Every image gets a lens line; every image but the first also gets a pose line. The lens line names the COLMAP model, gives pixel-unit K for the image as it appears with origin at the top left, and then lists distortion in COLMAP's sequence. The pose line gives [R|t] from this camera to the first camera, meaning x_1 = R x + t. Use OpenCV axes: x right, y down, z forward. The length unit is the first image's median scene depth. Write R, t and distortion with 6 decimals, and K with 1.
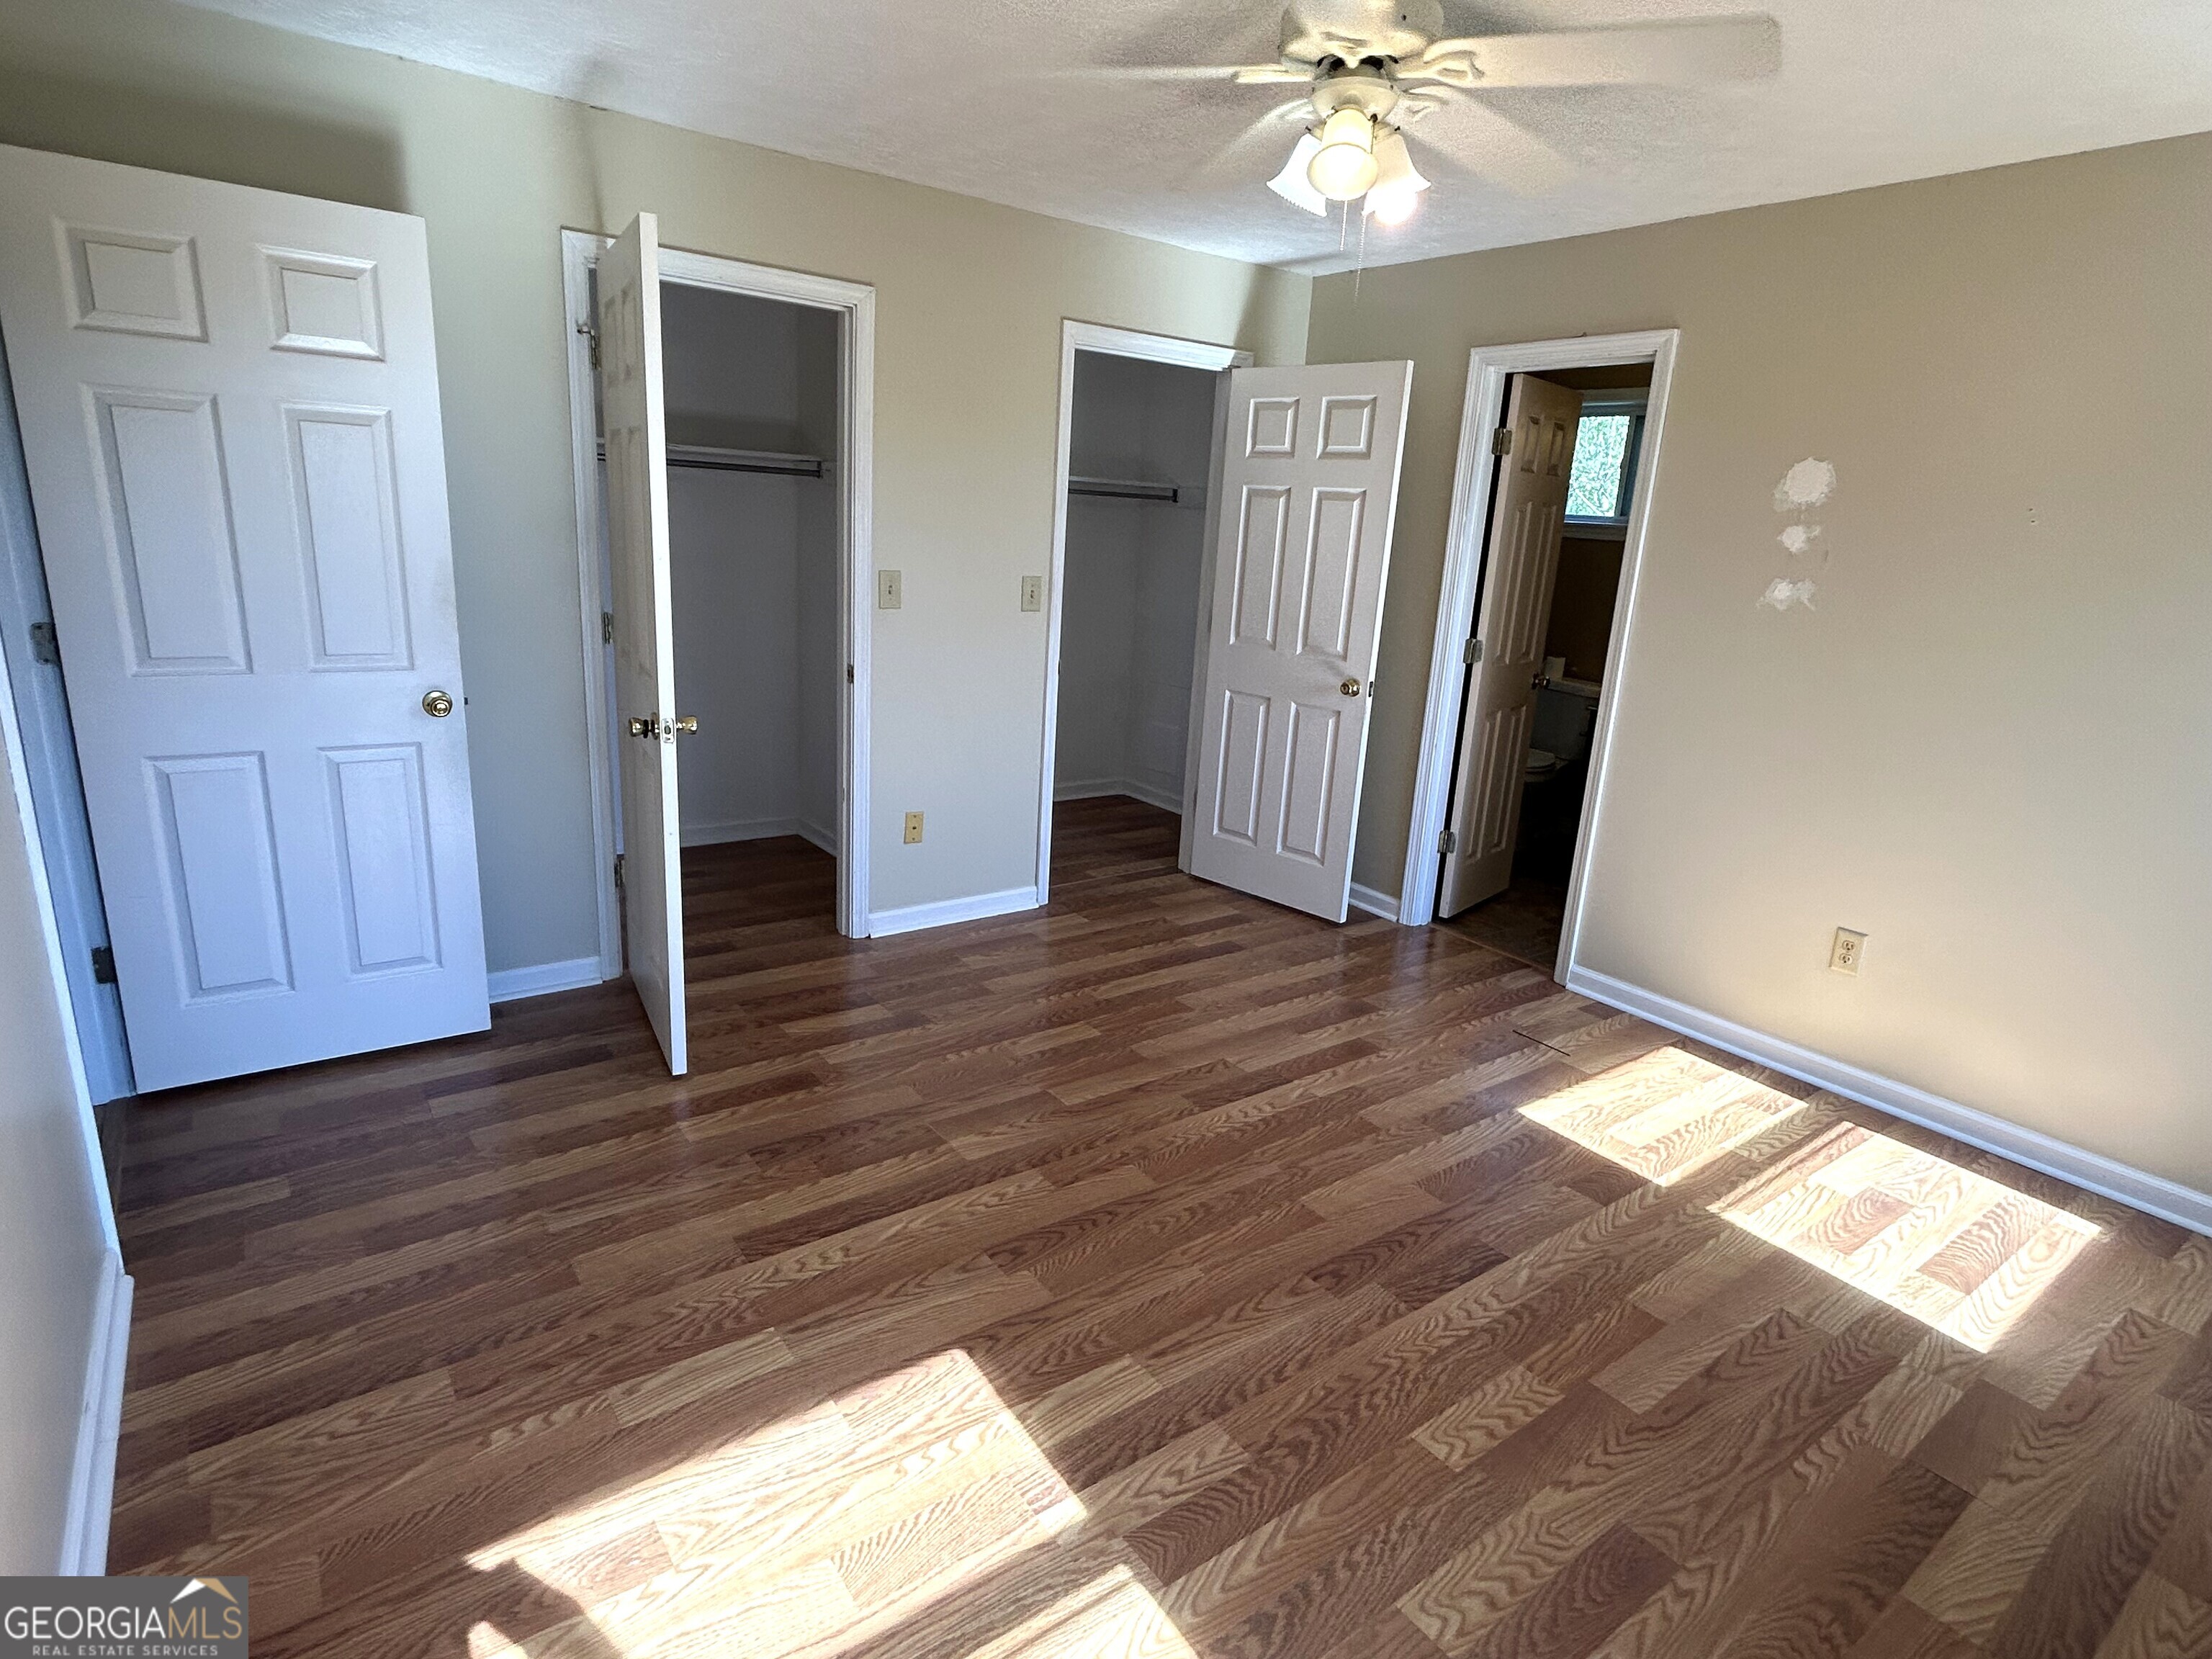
lens RADIAL K [[1161.4, 0, 1106.3], [0, 1161.4, 825.9], [0, 0, 1]] dist [0.002541, 0.000622]
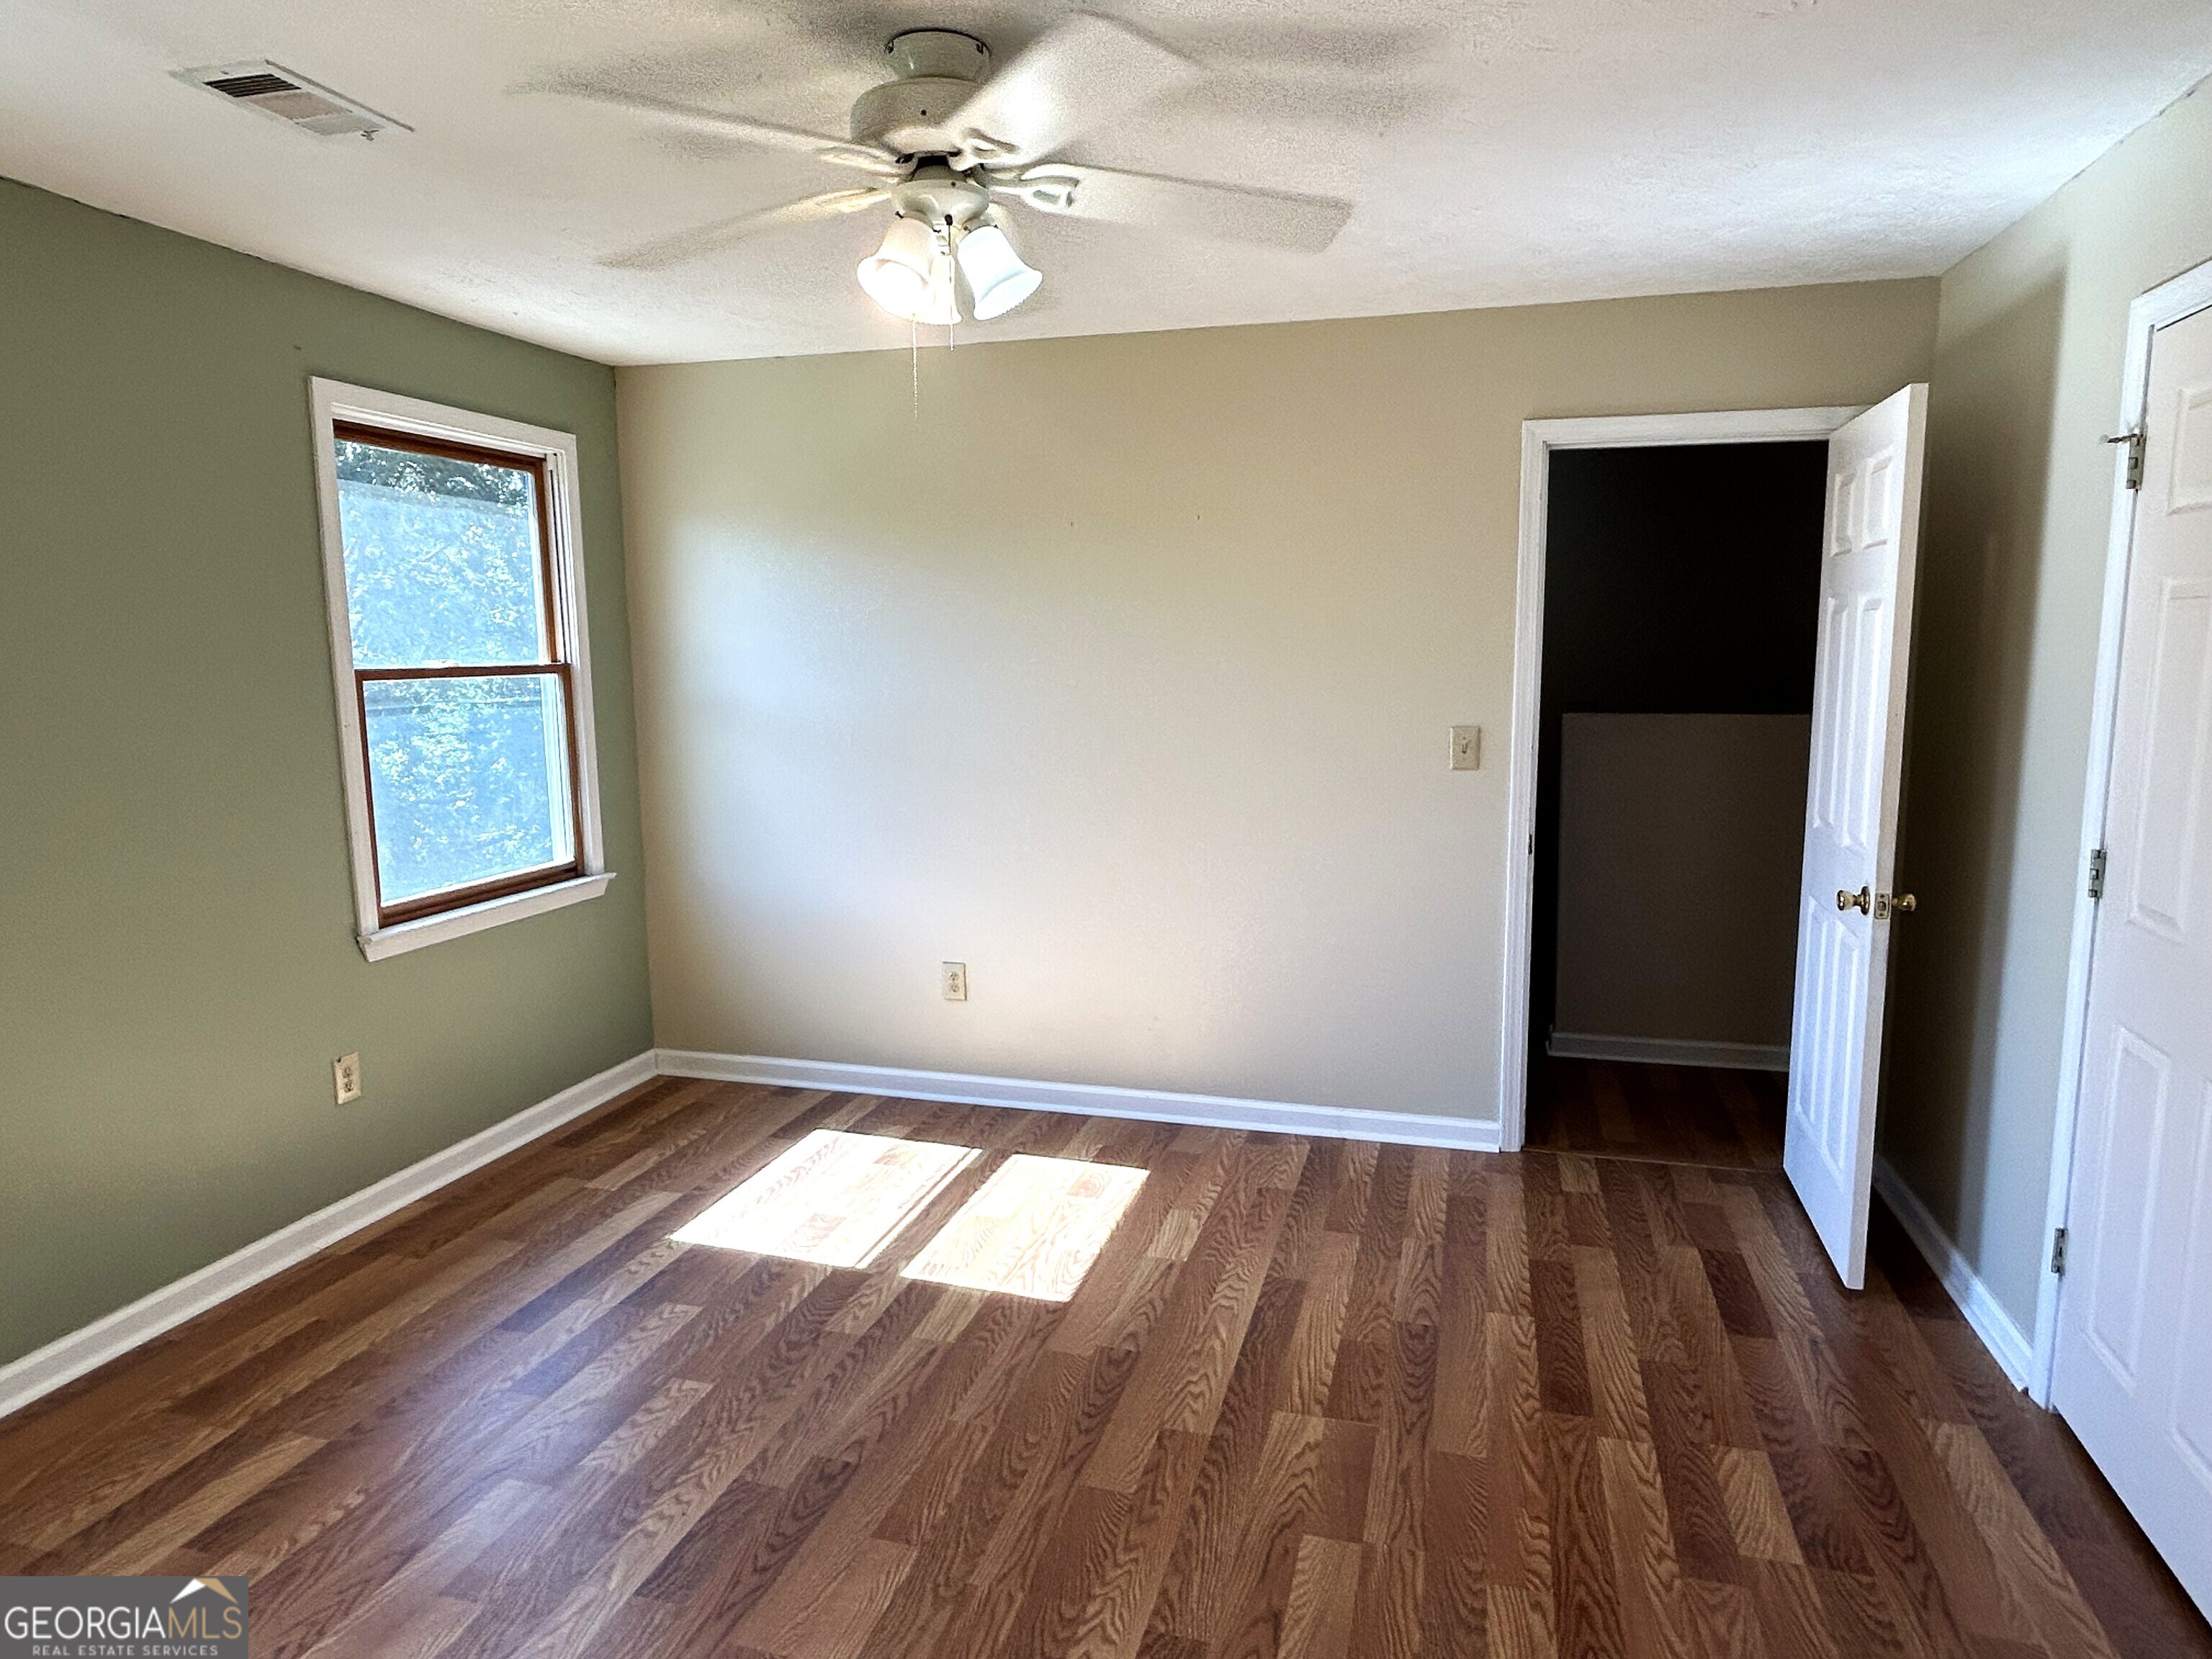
lens RADIAL K [[1343.4, 0, 1104.6], [0, 1343.4, 829.6], [0, 0, 1]] dist [0.000636, 0.001006]
pose [[-0.785400, 0.037335, -0.617861, 0.695055], [-0.198581, 0.930220, 0.308637, -0.470537], [0.586270, 0.365099, -0.723181, 1.802511]]
